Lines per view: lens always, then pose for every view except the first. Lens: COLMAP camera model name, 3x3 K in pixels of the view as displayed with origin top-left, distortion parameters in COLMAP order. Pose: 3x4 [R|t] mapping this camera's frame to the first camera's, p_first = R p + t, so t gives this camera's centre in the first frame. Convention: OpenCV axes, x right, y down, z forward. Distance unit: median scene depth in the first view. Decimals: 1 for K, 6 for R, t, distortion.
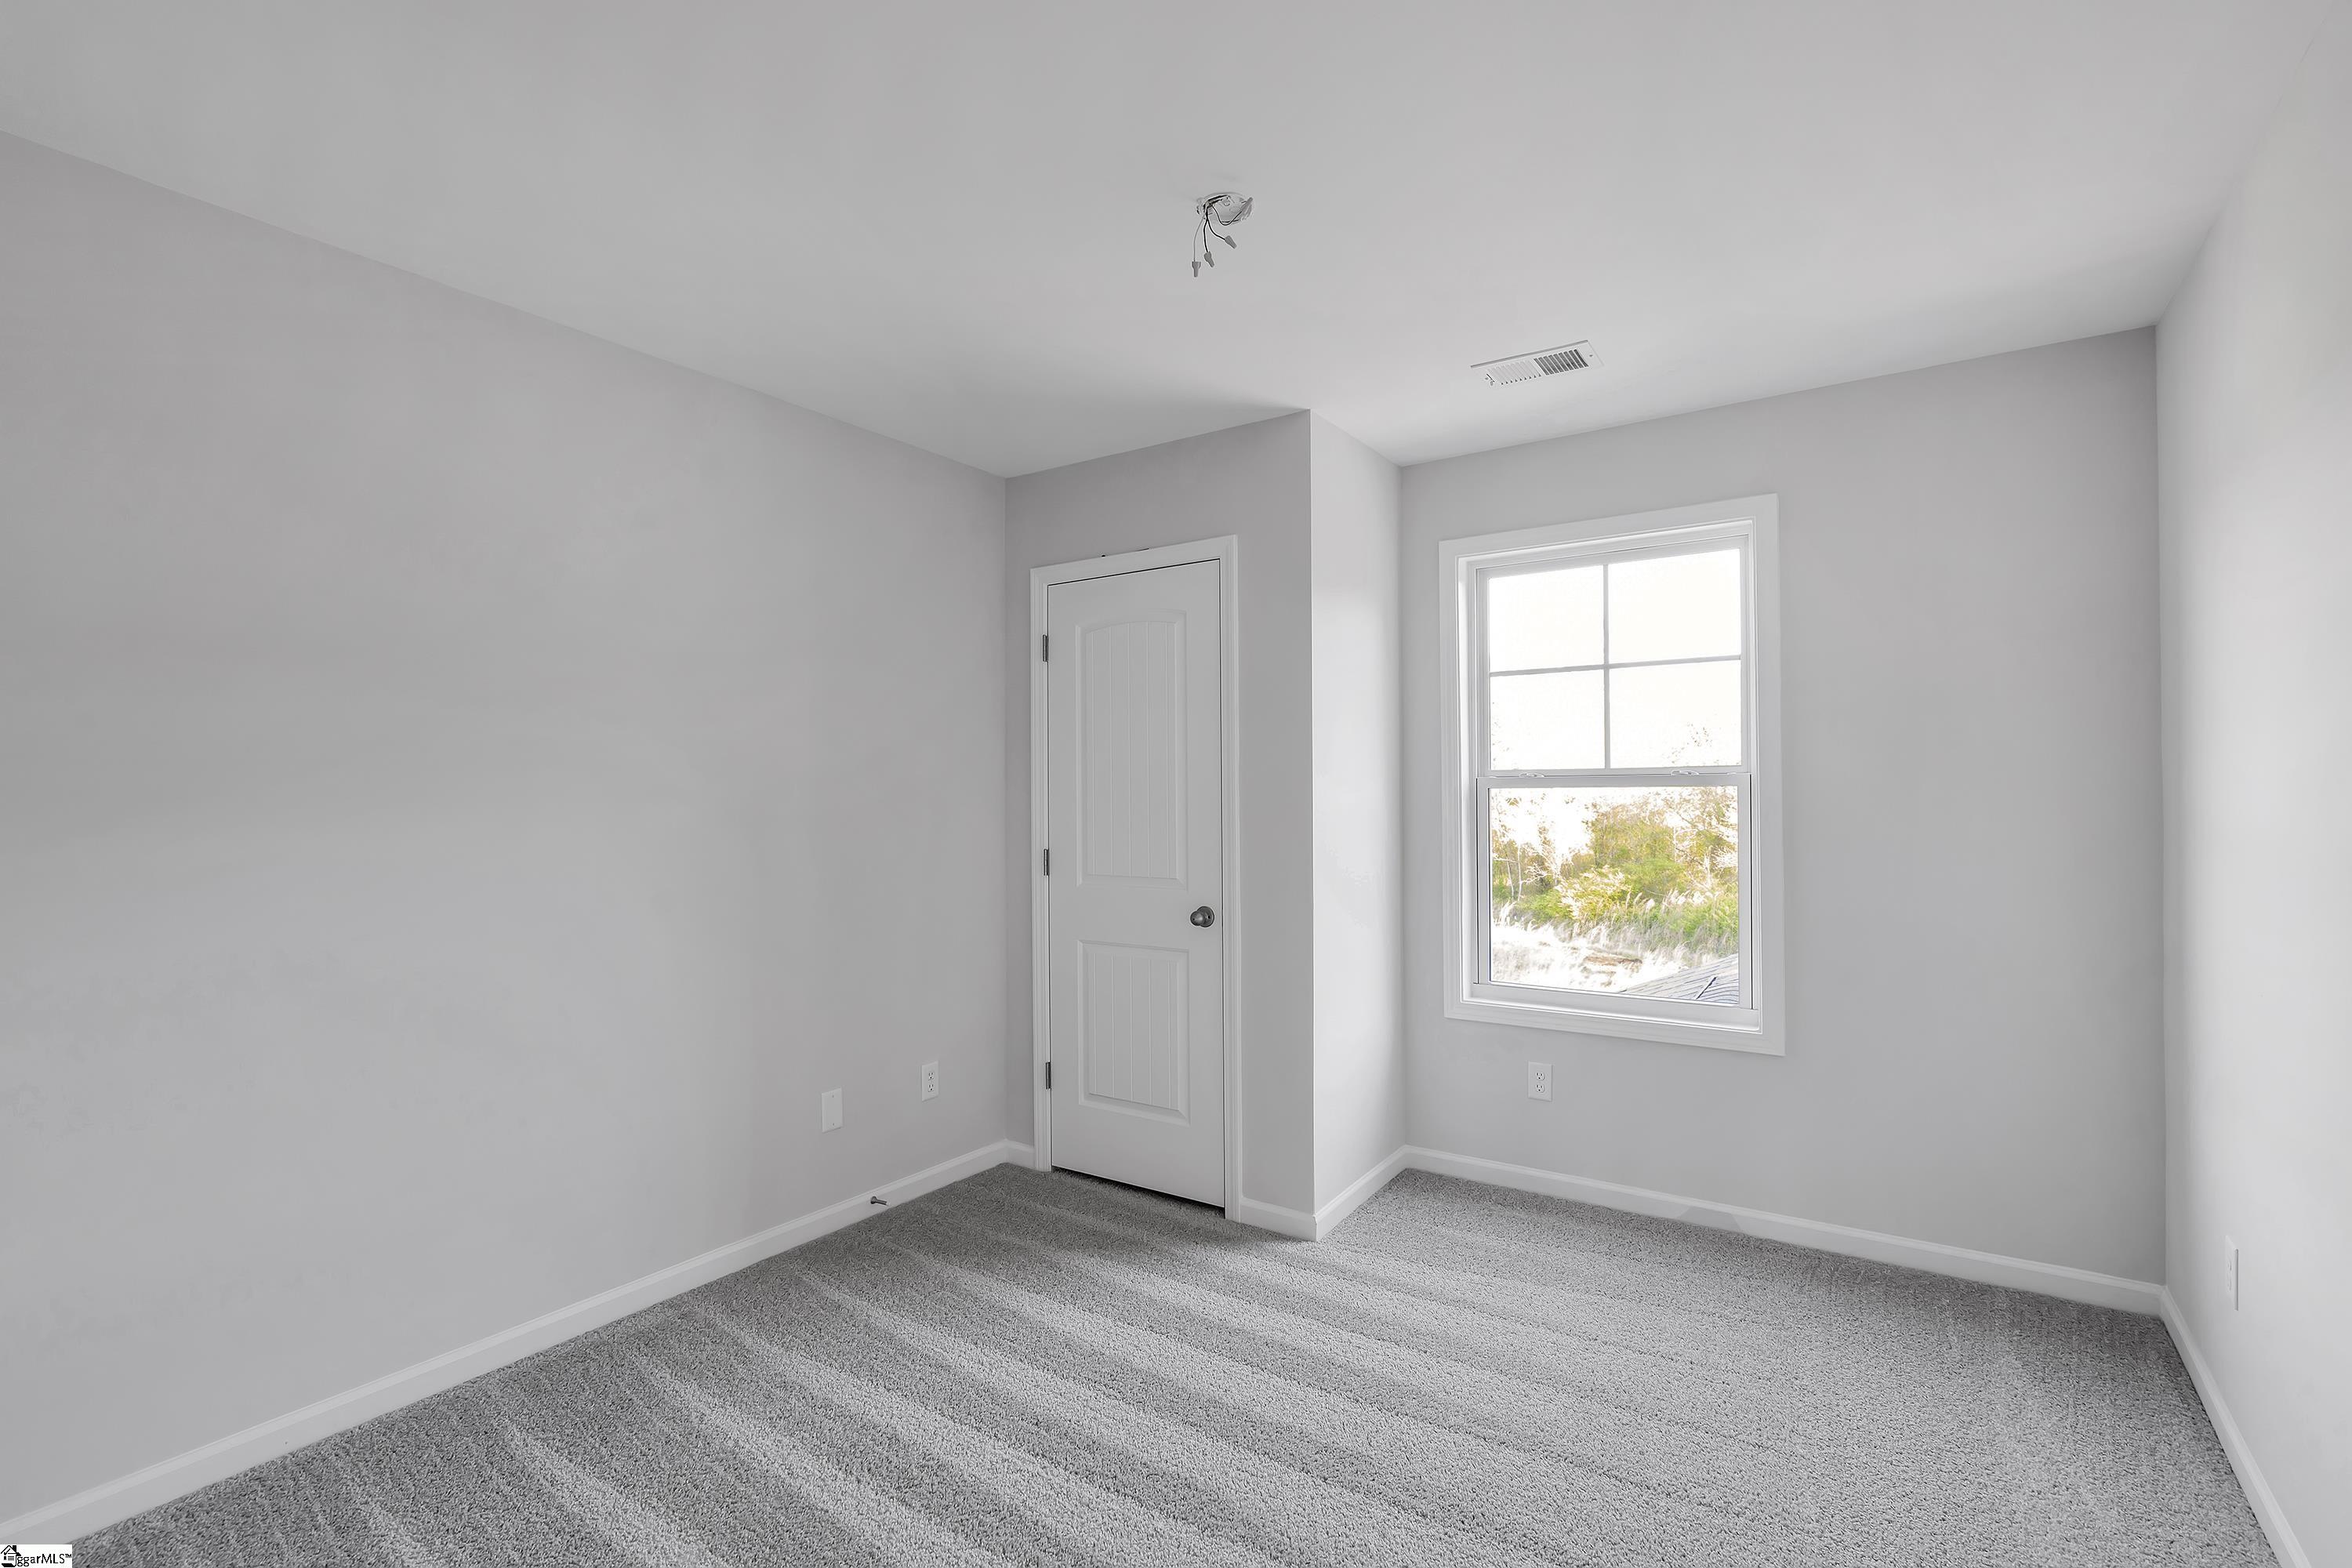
lens RADIAL K [[1049.5, 0, 1172.0], [0, 1049.5, 789.1], [0, 0, 1]] dist [-0.003120, 0.000436]
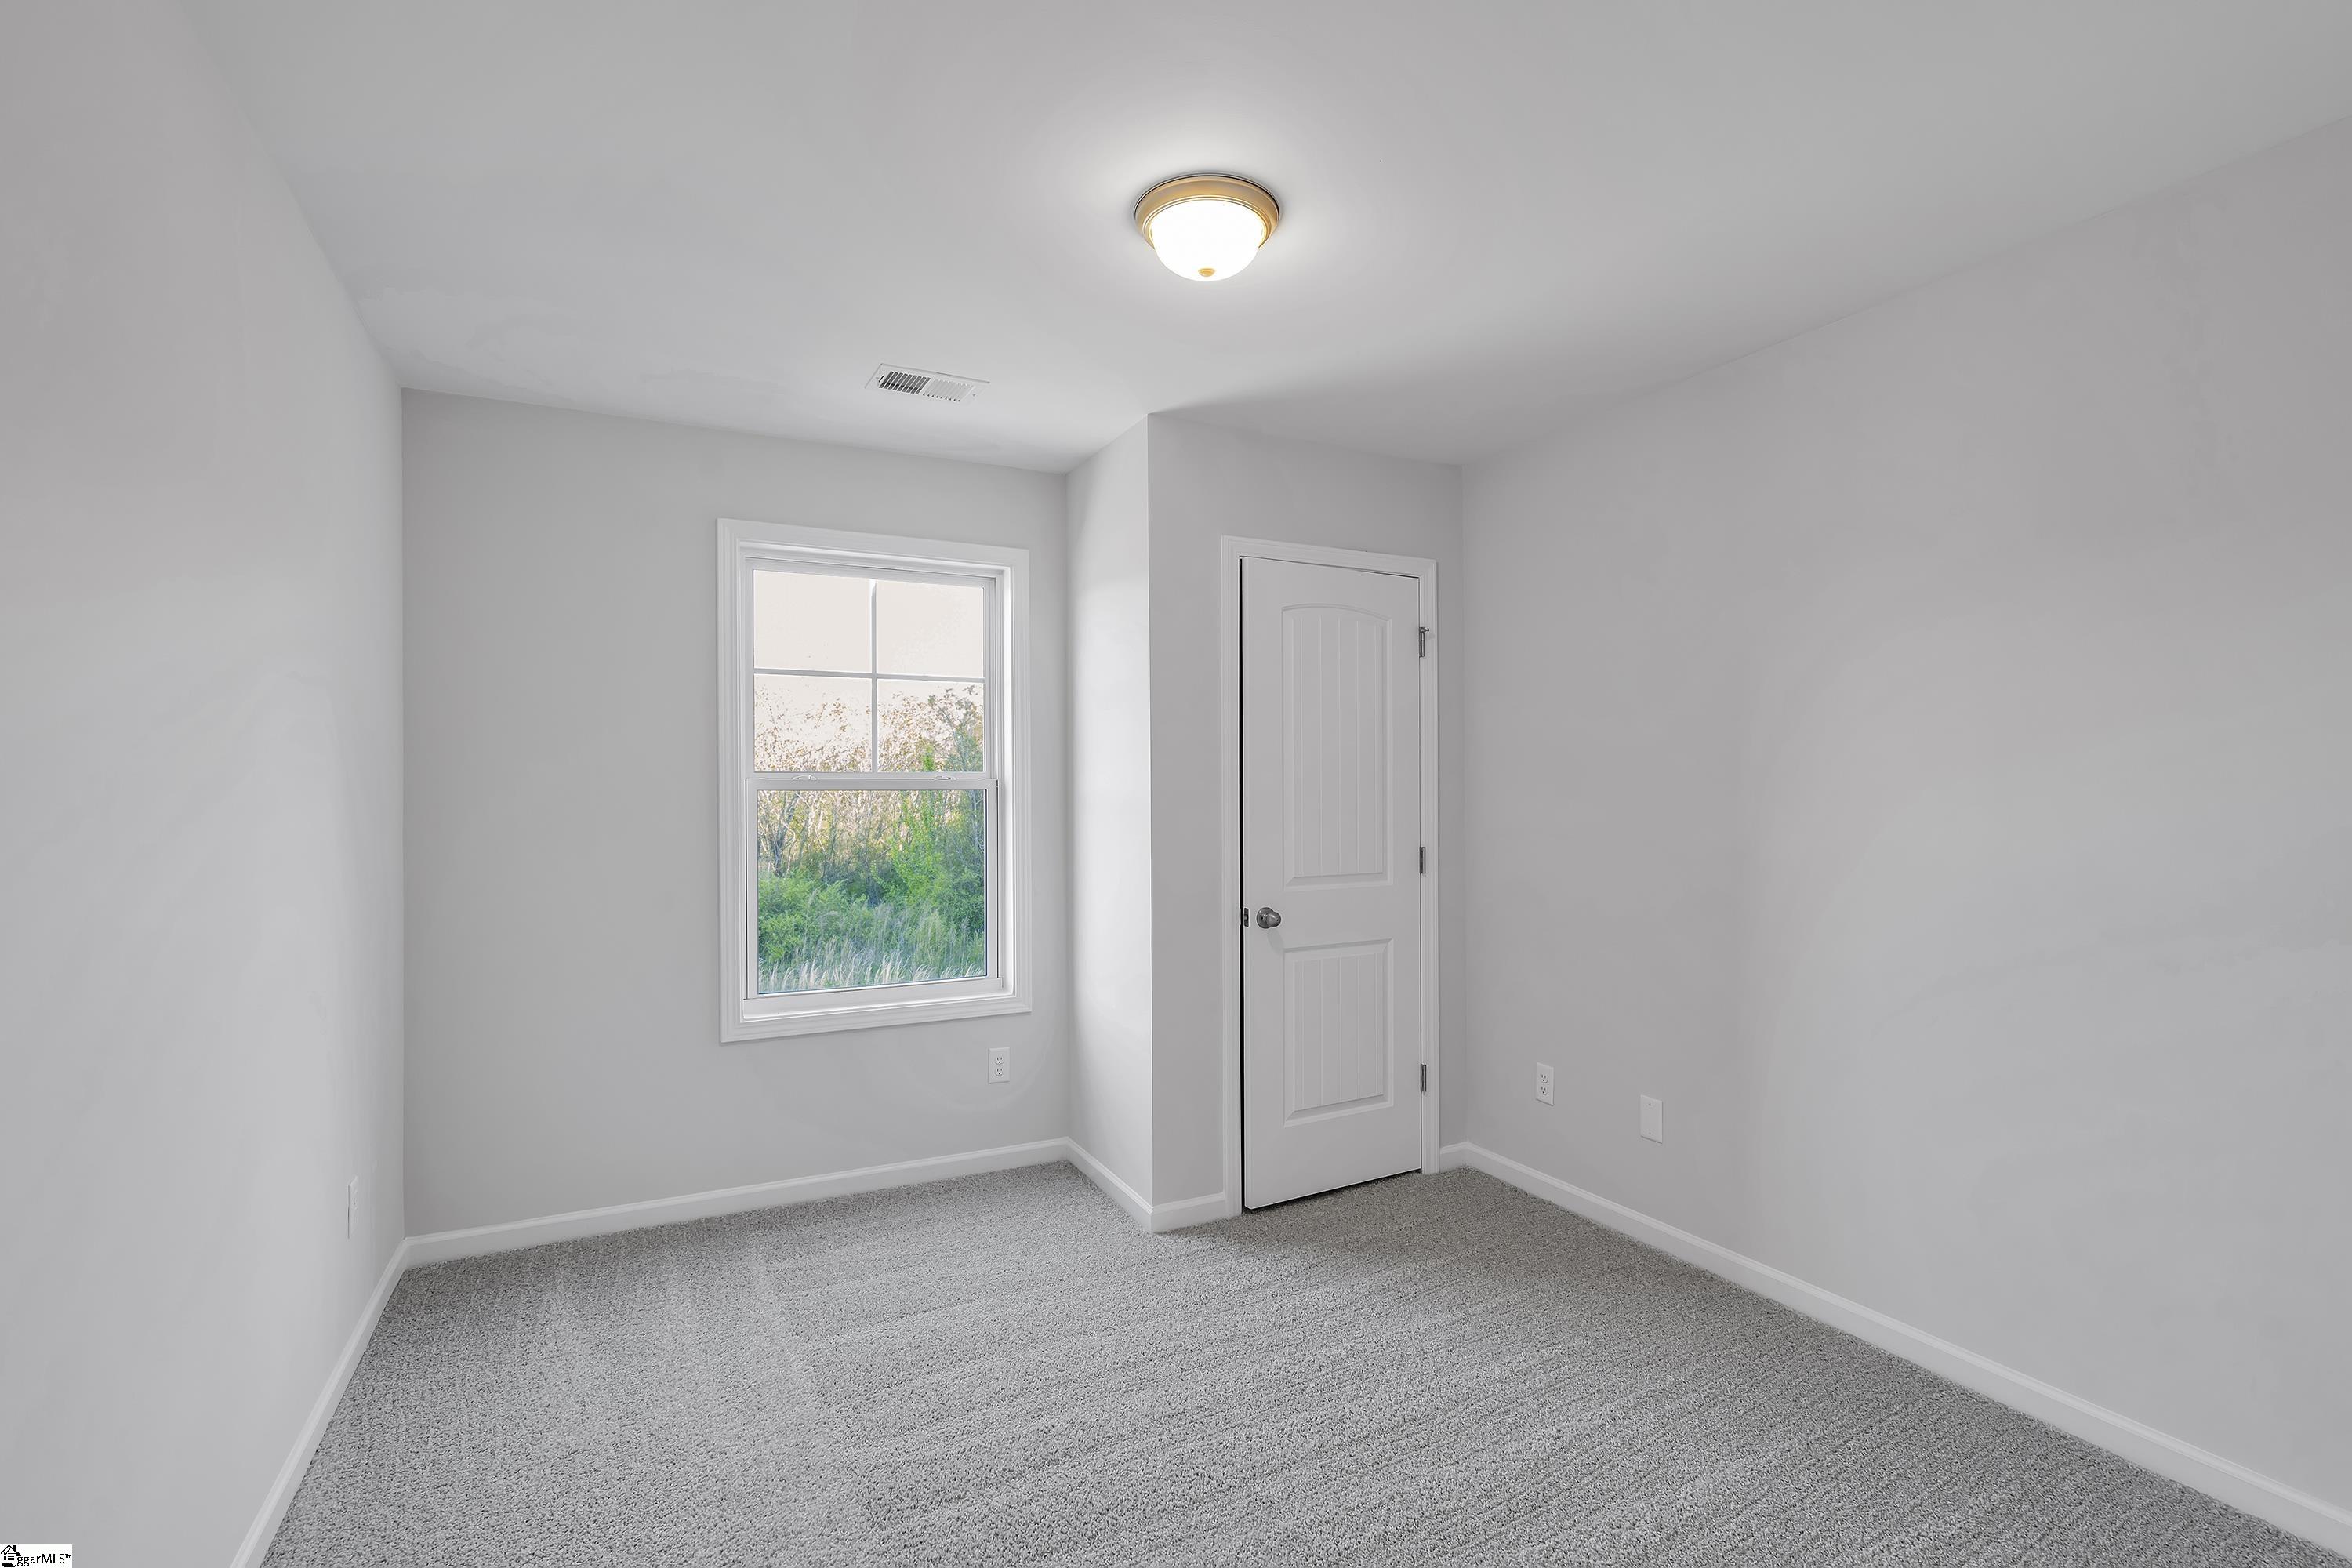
lens RADIAL K [[1049.5, 0, 1172.0], [0, 1049.5, 789.1], [0, 0, 1]] dist [-0.003120, 0.000436]
pose [[0.502988, 0.005334, 0.864277, -0.356020], [-0.002930, 0.999986, -0.004467, 0.000226], [-0.864288, -0.000286, 0.502996, 0.224140]]
